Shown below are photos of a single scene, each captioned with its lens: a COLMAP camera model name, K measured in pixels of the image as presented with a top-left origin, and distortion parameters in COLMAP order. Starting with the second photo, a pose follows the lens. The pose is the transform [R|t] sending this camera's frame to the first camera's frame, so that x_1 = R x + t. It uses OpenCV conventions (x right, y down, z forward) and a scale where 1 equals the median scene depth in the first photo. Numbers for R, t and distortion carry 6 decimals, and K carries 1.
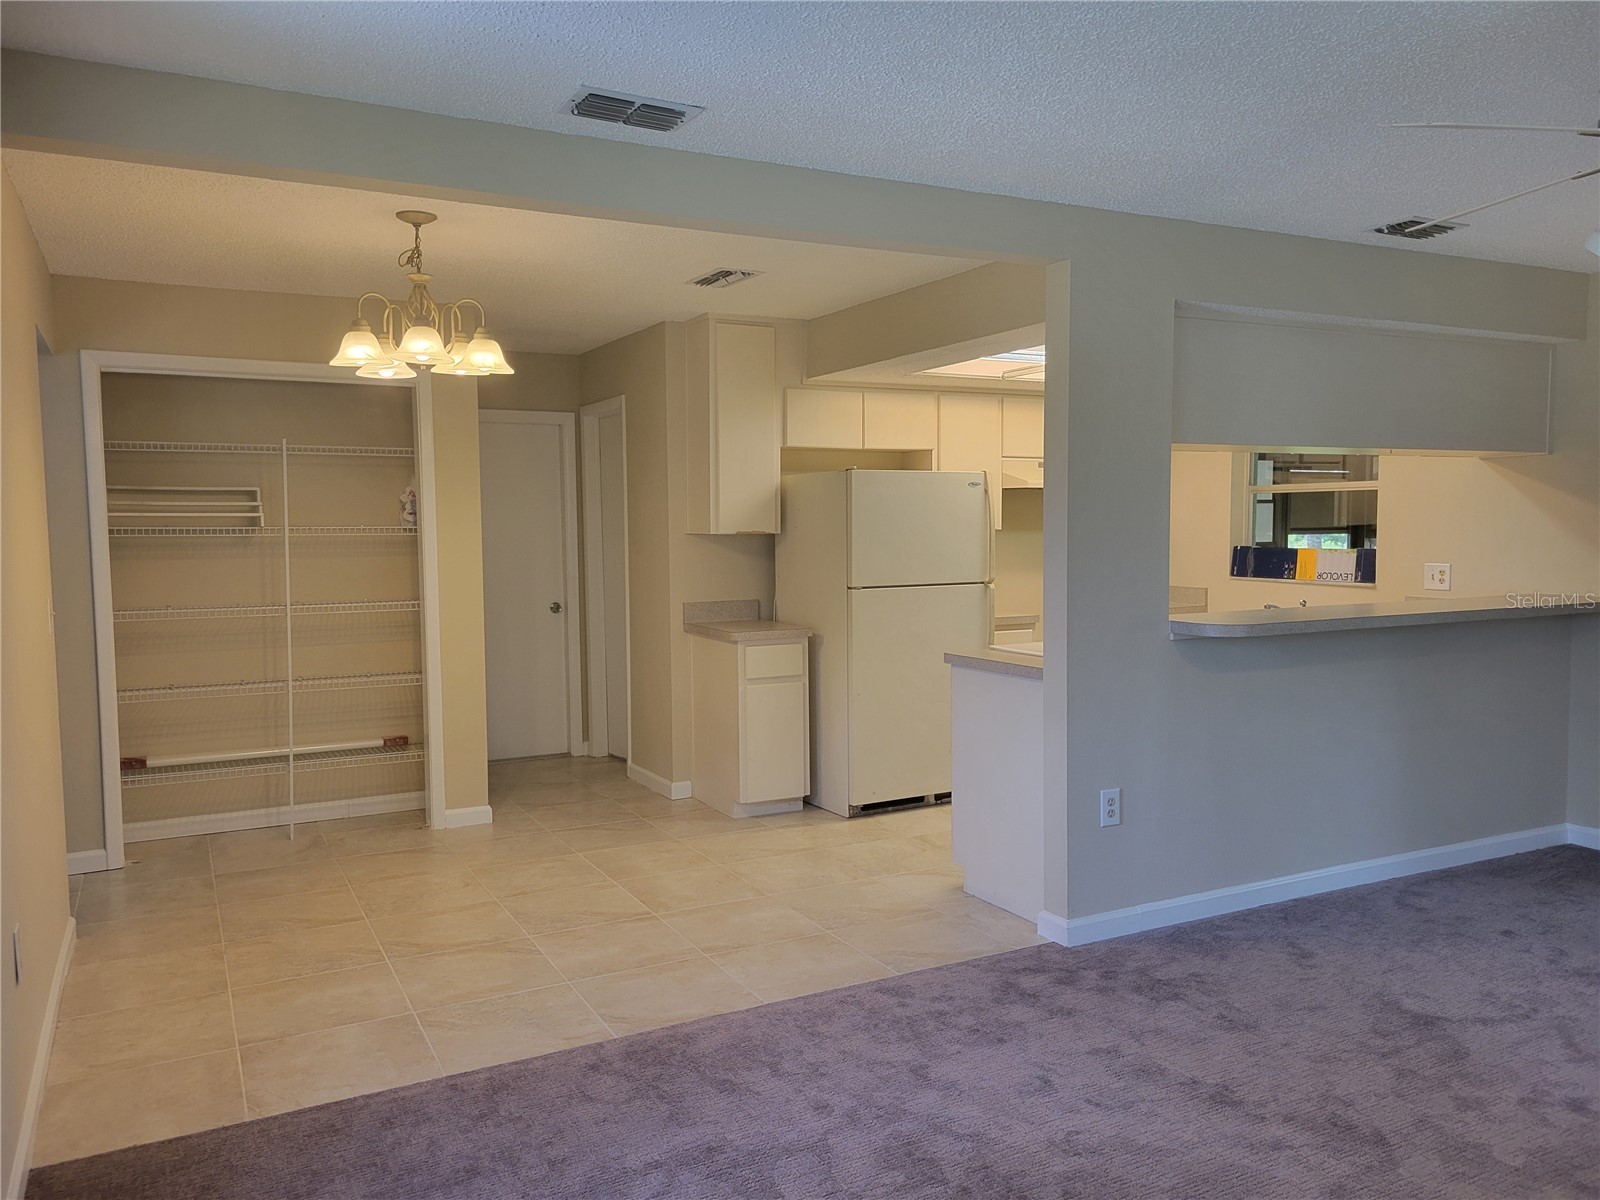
lens RADIAL K [[1198.9, 0, 800.0], [0, 1198.9, 600.0], [0, 0, 1]] dist [0.058336, -0.049108]
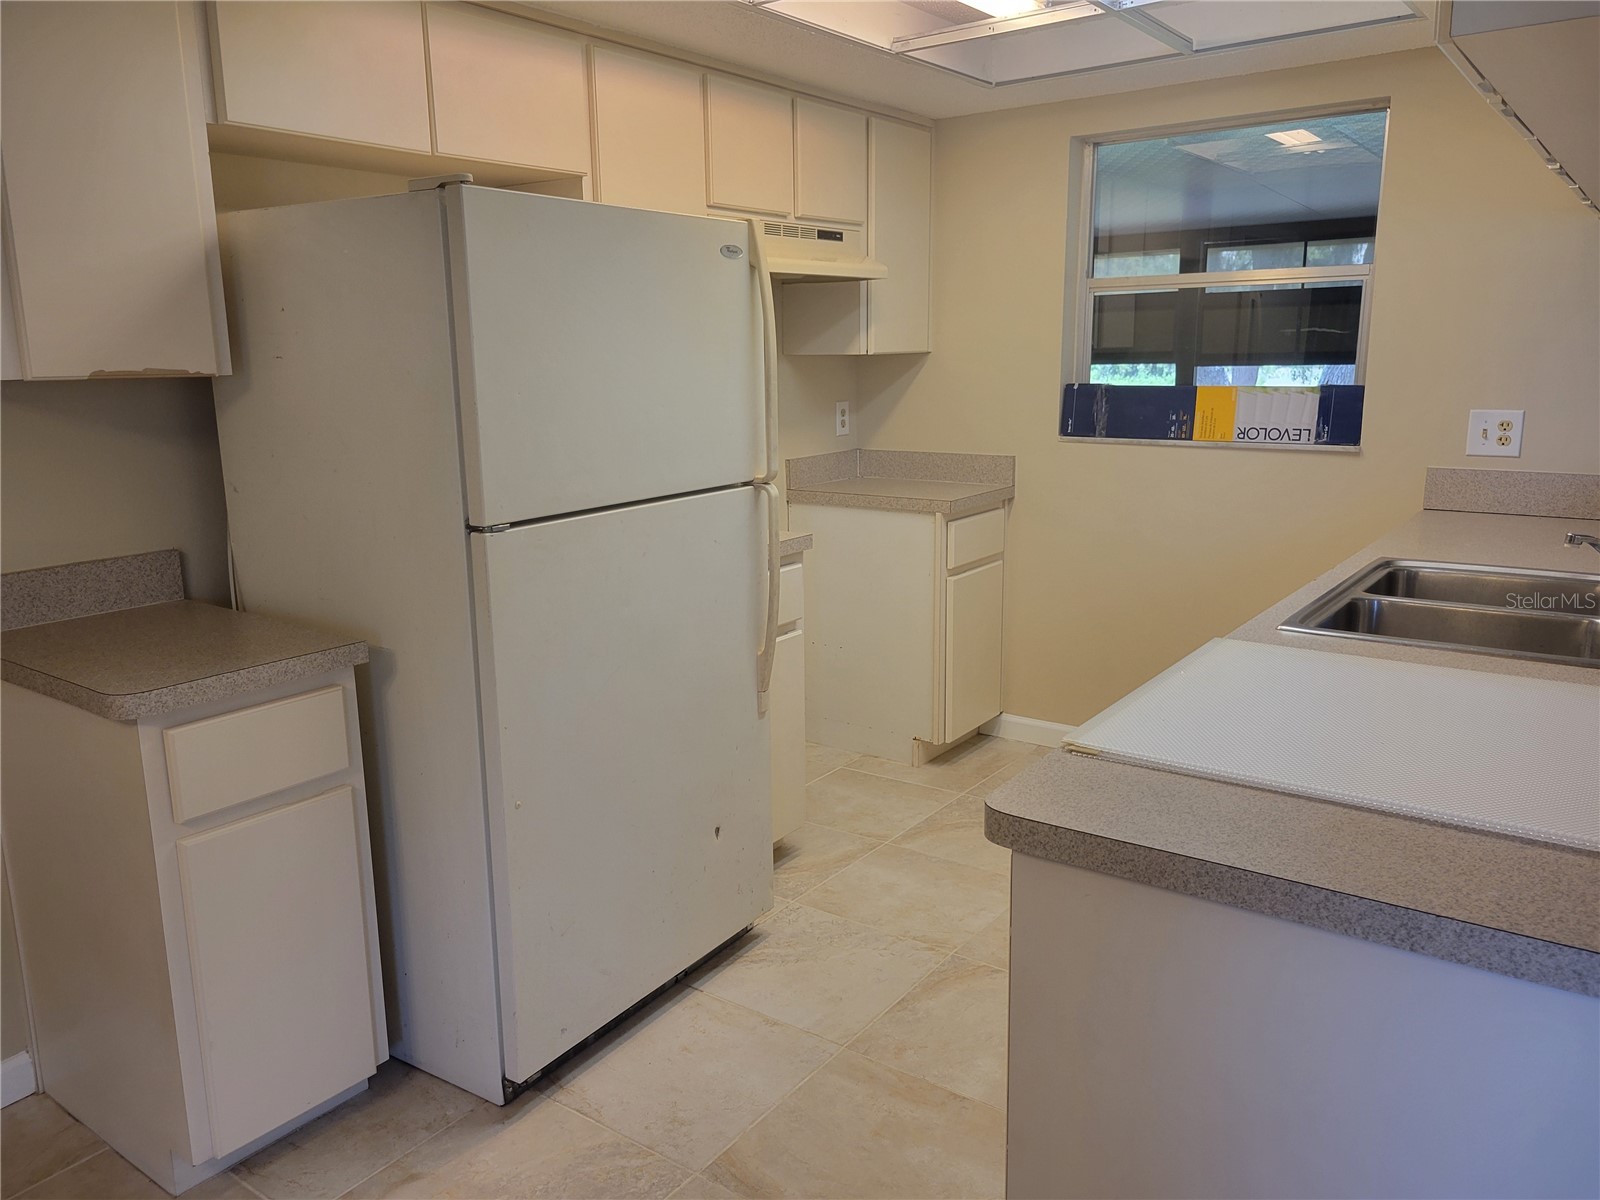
lens RADIAL K [[1213.8, 0, 783.2], [0, 1213.8, 593.3], [0, 0, 1]] dist [0.036544, -0.002472]
pose [[0.899438, -0.093305, 0.426972, -0.032281], [0.036195, 0.989492, 0.139982, -0.037723], [-0.435547, -0.110451, 0.893364, 0.618377]]
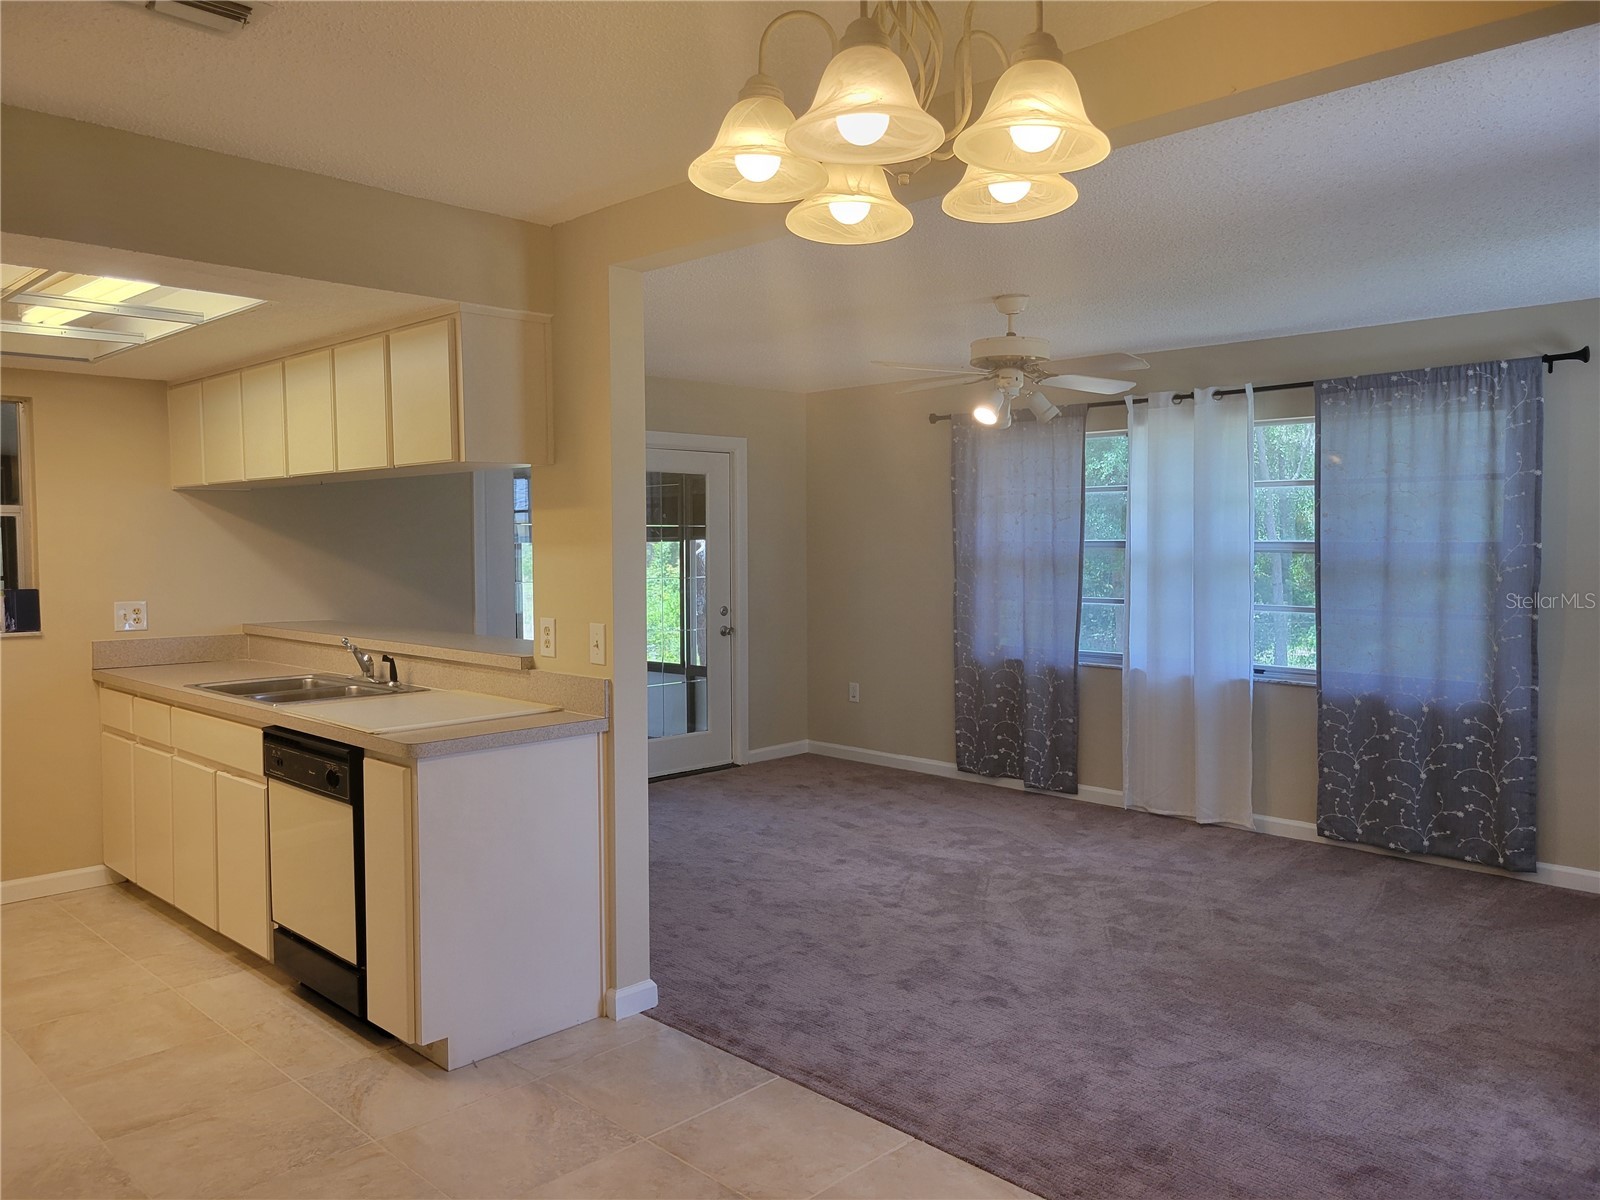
lens RADIAL K [[1199.0, 0, 773.3], [0, 1199.0, 595.1], [0, 0, 1]] dist [0.049407, -0.036419]
pose [[-0.286750, -0.034498, 0.957384, -0.475202], [0.070182, 0.995910, 0.056907, -0.052358], [-0.955431, 0.083509, -0.283156, 0.796368]]
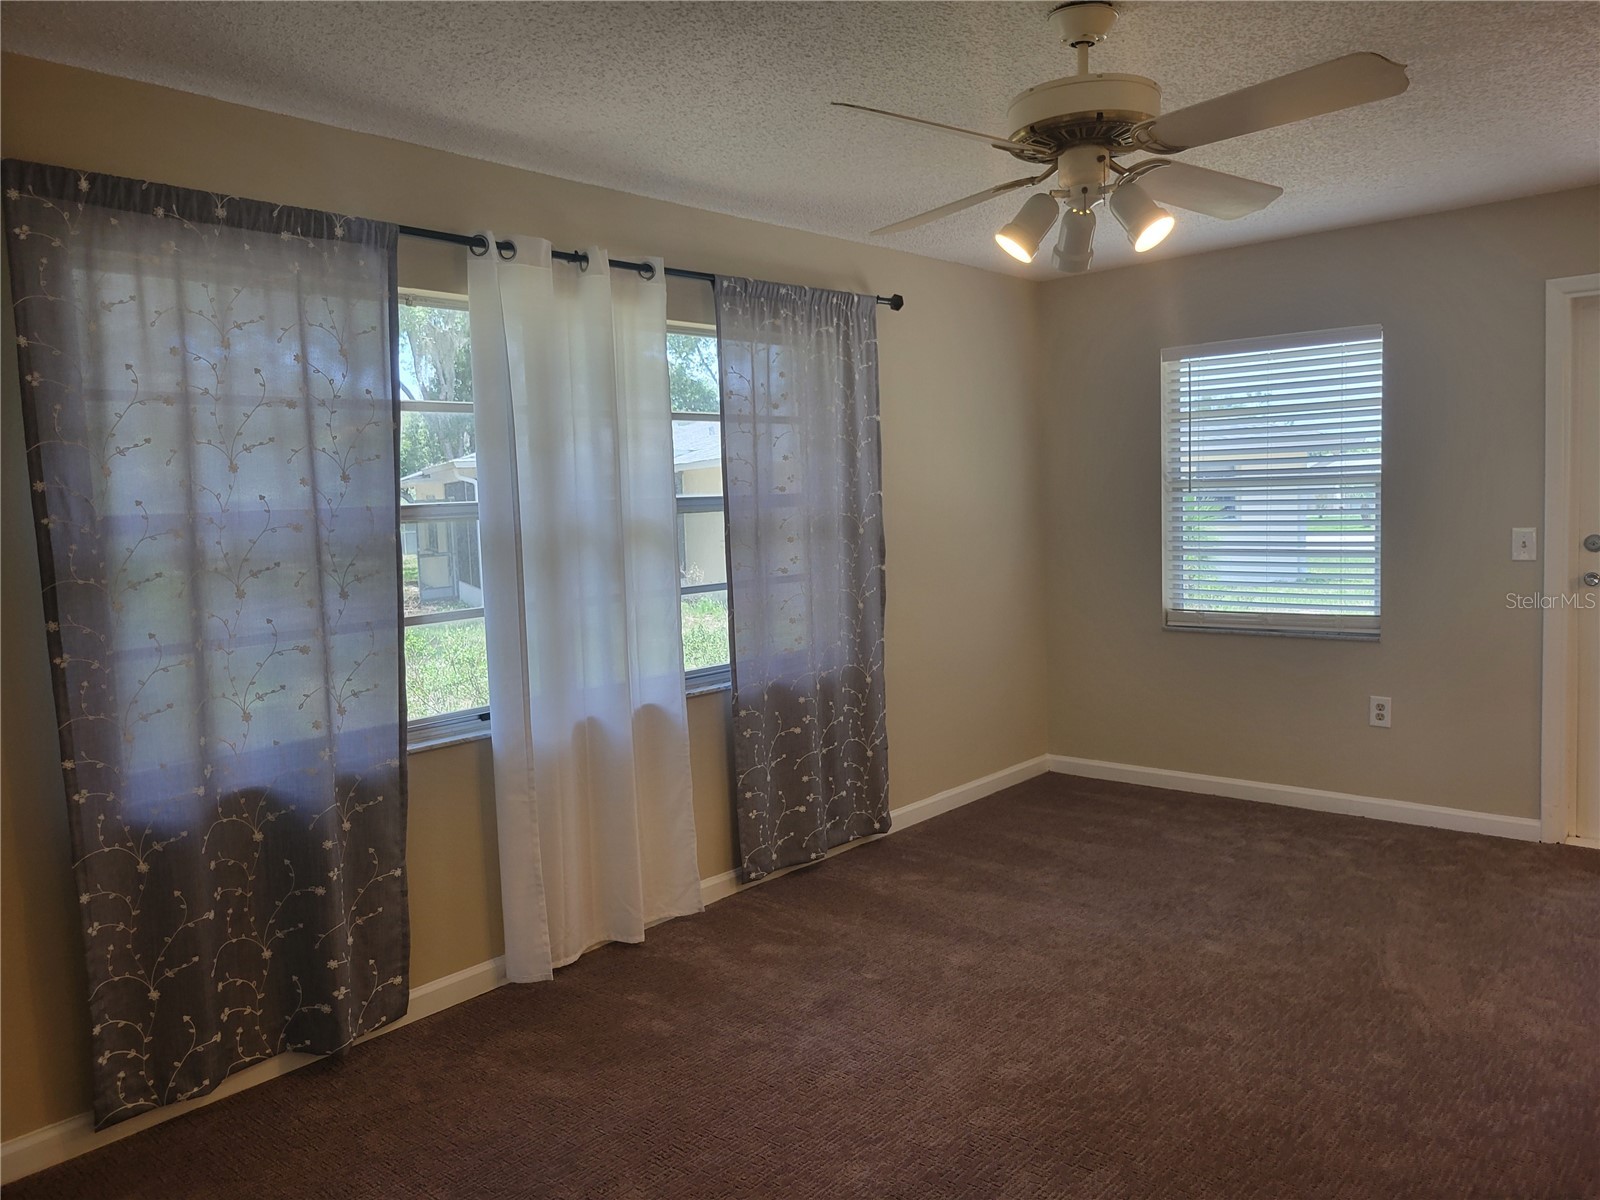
lens RADIAL K [[1201.0, 0, 791.1], [0, 1201.0, 586.6], [0, 0, 1]] dist [0.055221, -0.045123]
pose [[-0.932555, 0.070974, -0.353983, 0.554961], [0.019628, 0.989003, 0.146587, -0.059599], [0.360494, 0.129752, -0.923693, 0.782081]]
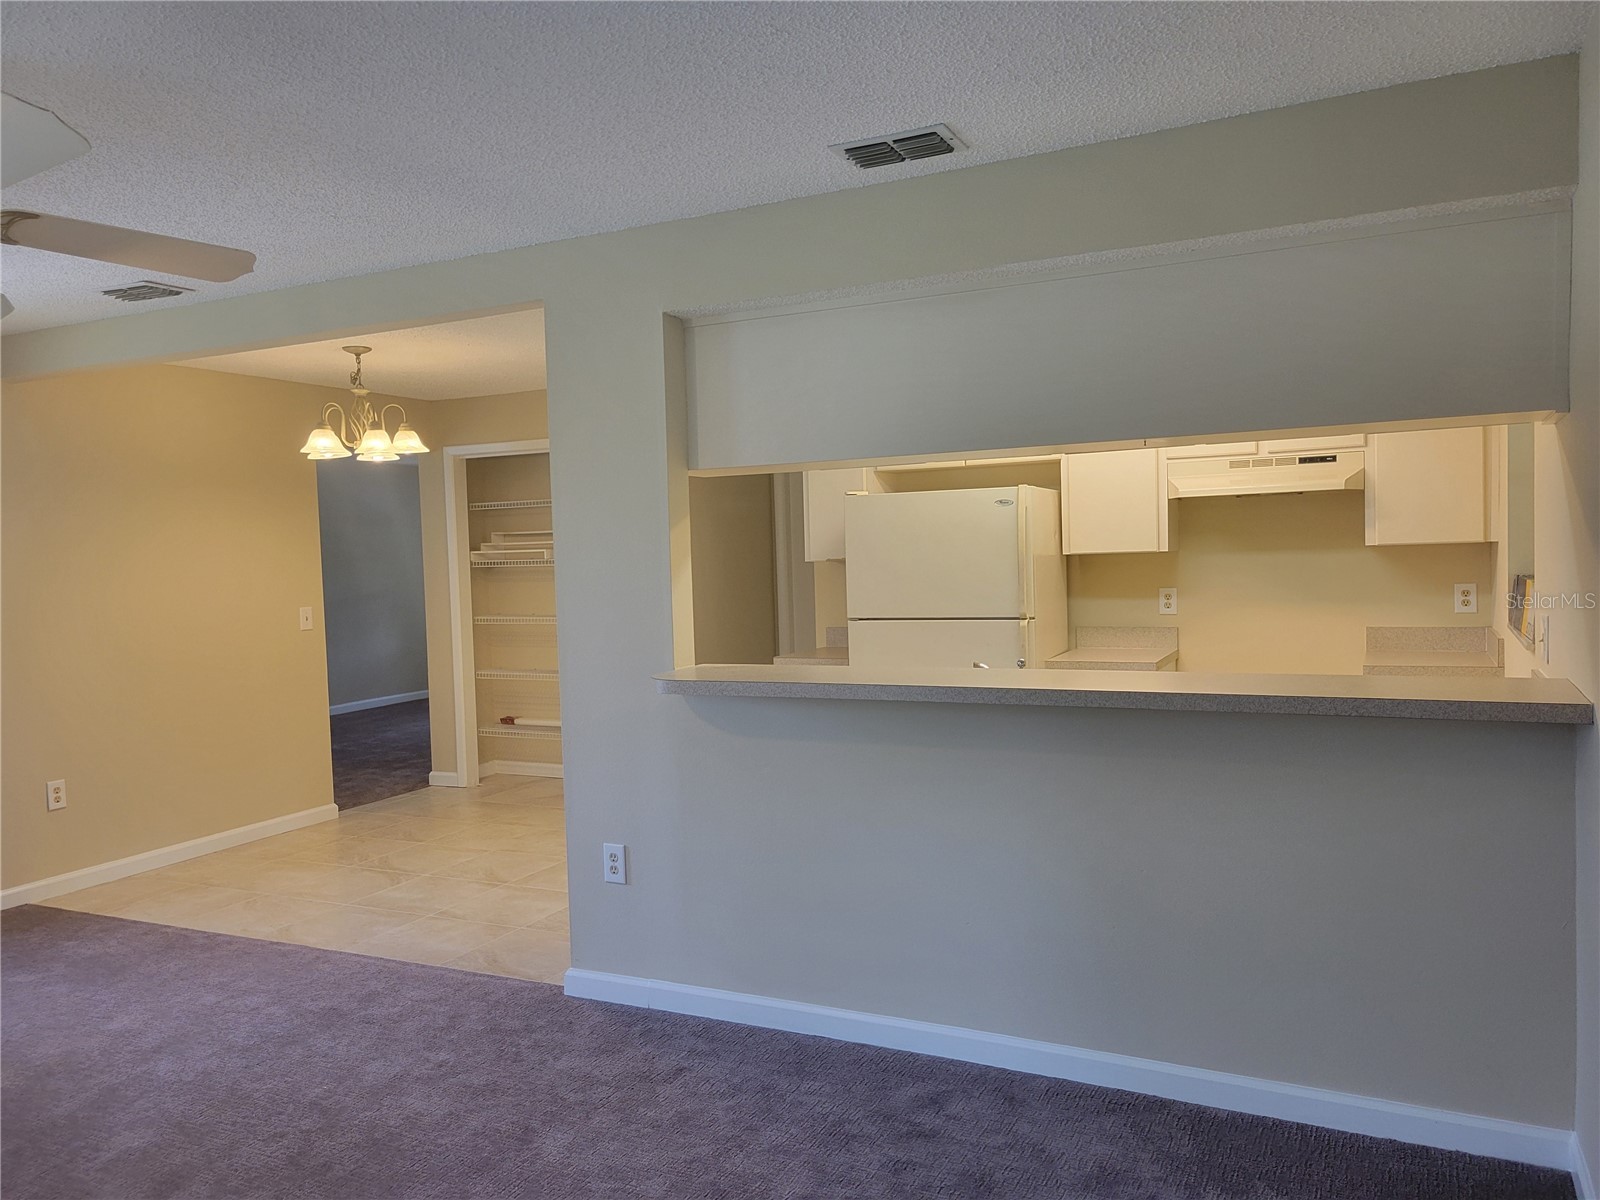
lens RADIAL K [[1200.5, 0, 788.1], [0, 1200.5, 593.5], [0, 0, 1]] dist [0.054653, -0.040937]
pose [[0.585291, 0.020254, -0.810570, 0.771816], [-0.026755, 0.999626, 0.005659, -0.033485], [0.810381, 0.018375, 0.585614, 0.390777]]
